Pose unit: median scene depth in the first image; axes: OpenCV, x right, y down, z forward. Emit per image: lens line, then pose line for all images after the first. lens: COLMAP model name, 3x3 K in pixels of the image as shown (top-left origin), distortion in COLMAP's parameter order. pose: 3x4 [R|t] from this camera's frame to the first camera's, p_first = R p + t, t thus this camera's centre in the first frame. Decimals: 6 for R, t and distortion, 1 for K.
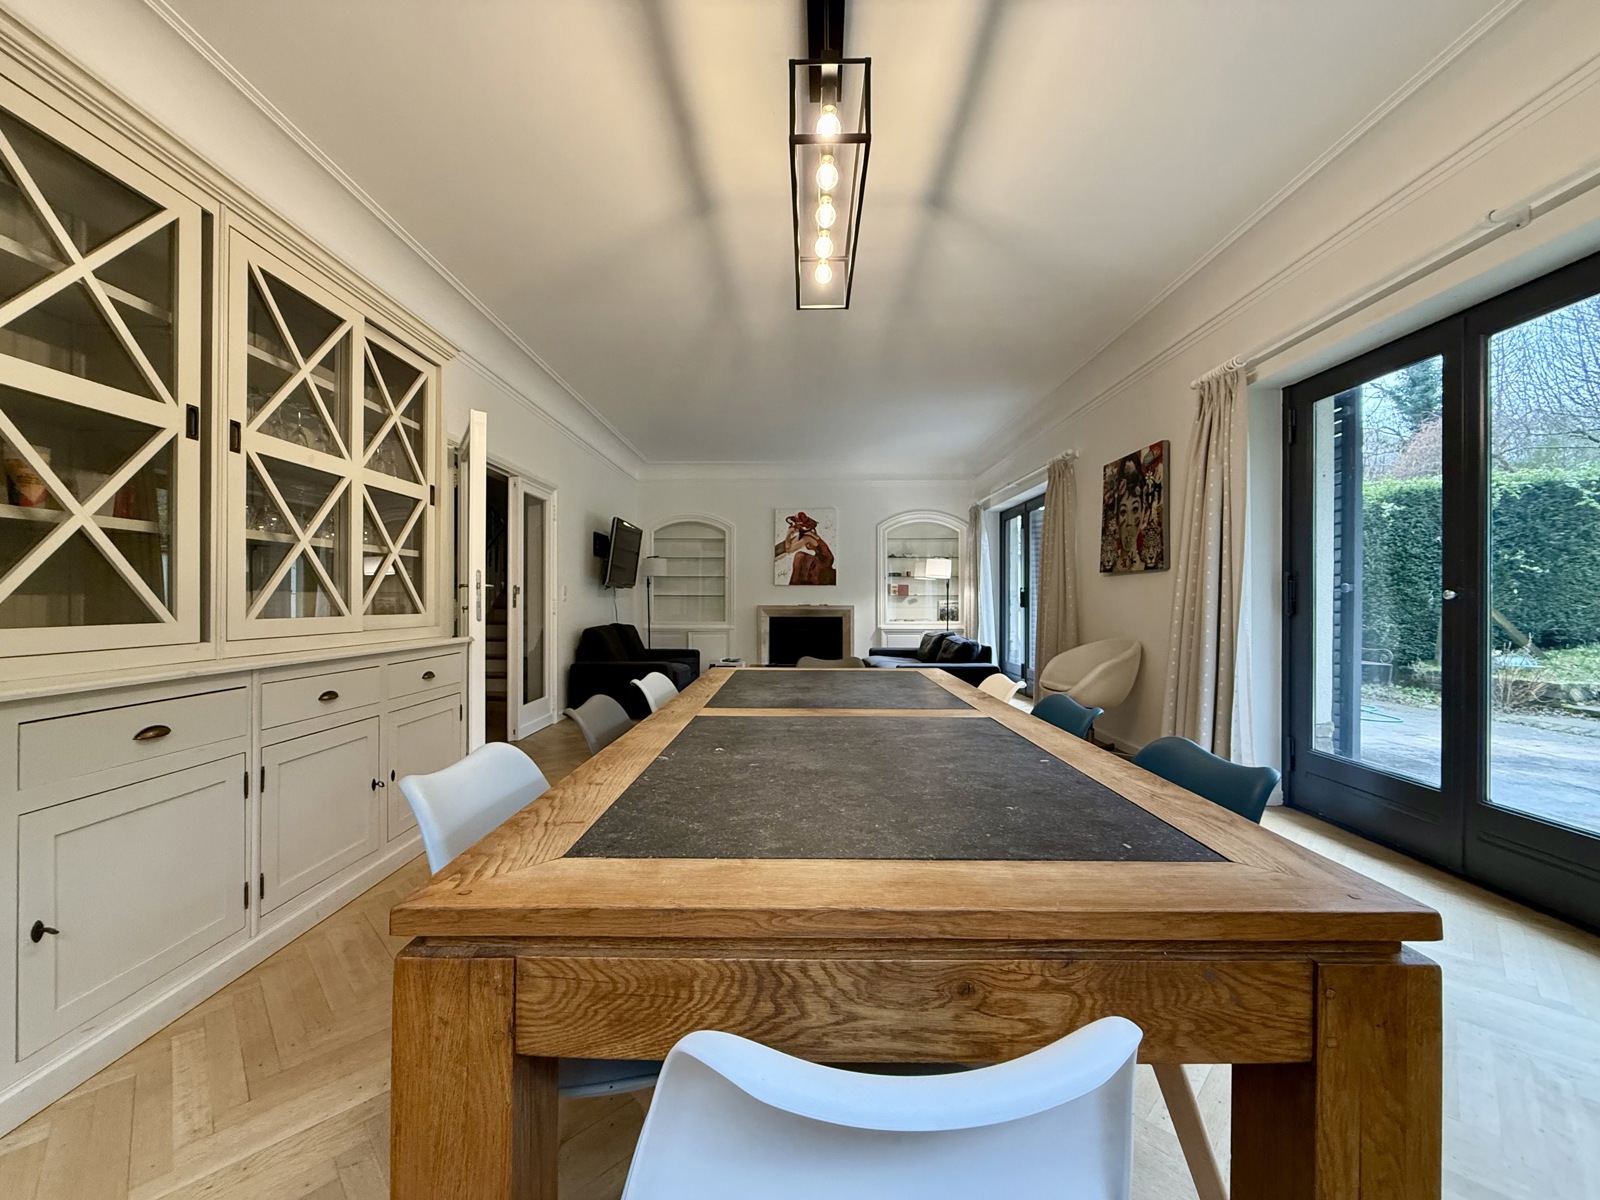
lens RADIAL K [[641.0, 0, 795.9], [0, 641.0, 605.7], [0, 0, 1]] dist [0.002855, 0.000318]
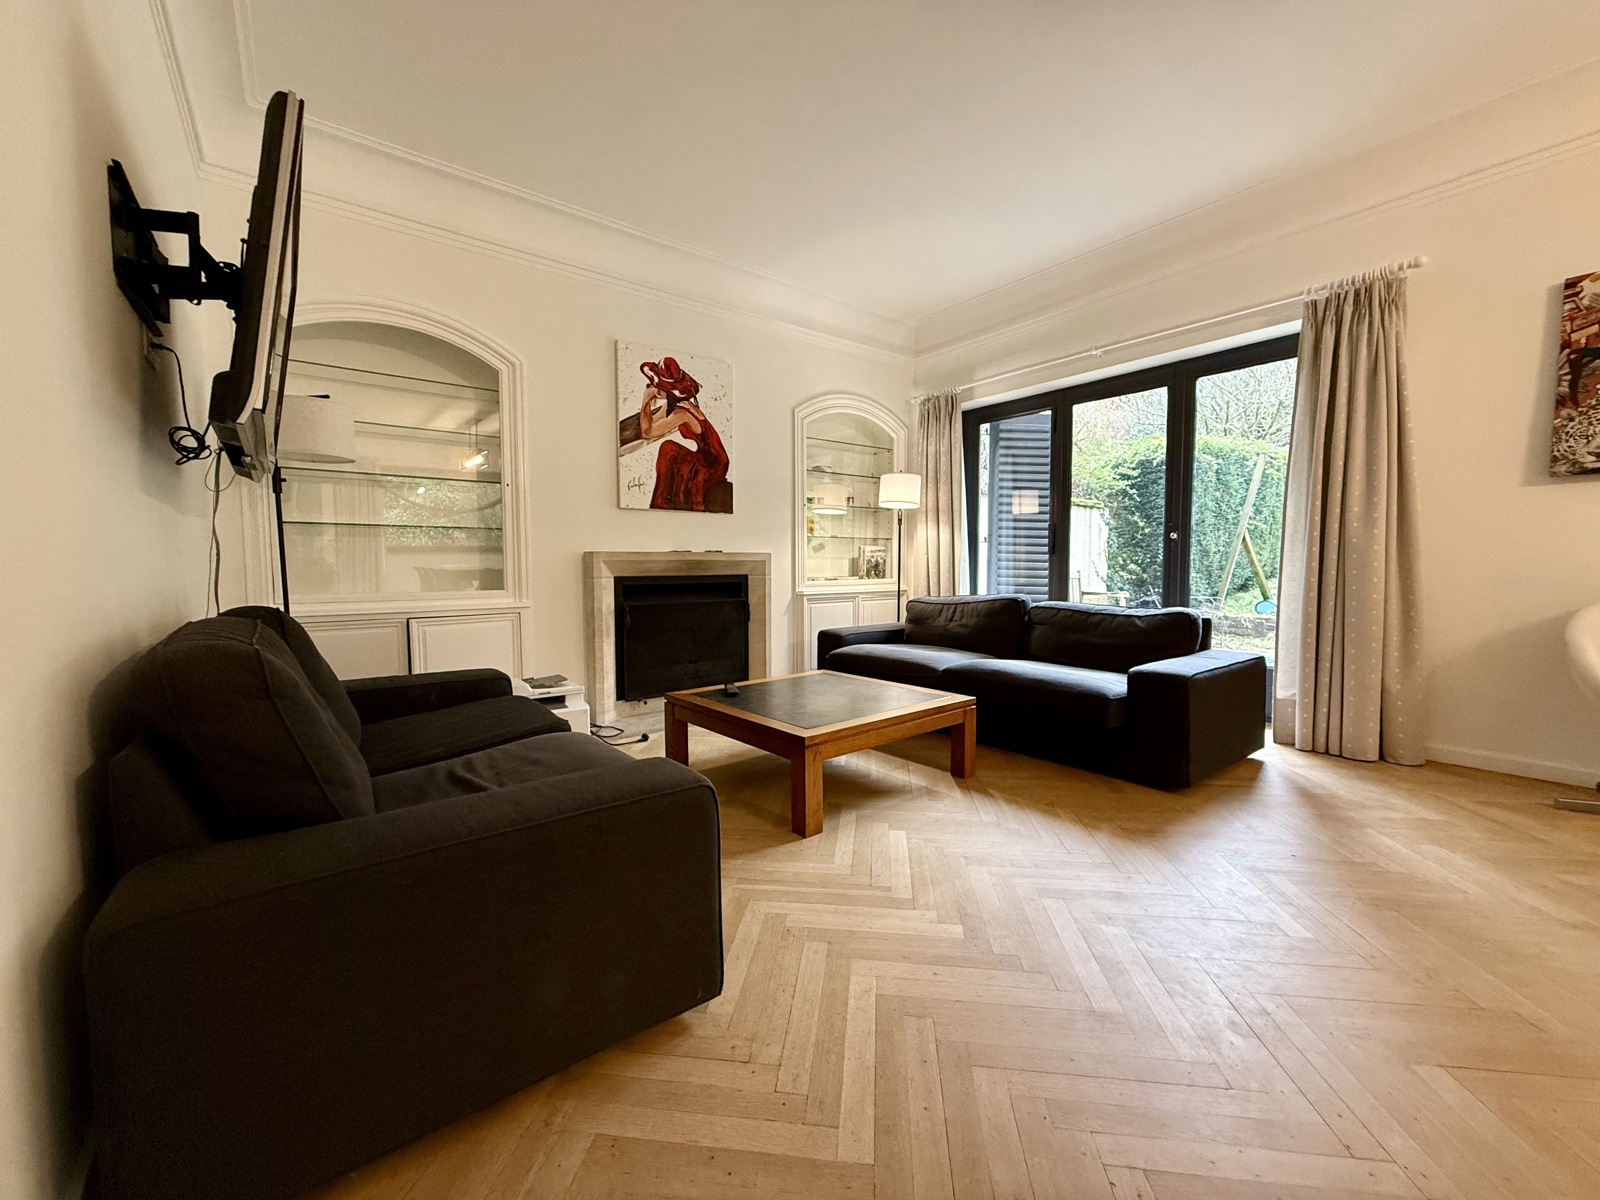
lens RADIAL K [[641.0, 0, 800.2], [0, 641.0, 602.0], [0, 0, 1]] dist [0.002855, 0.000318]
pose [[0.782970, -0.041988, 0.620641, -0.221002], [0.009858, 0.998432, 0.055110, 0.011475], [-0.621981, -0.037031, 0.782156, 0.557182]]
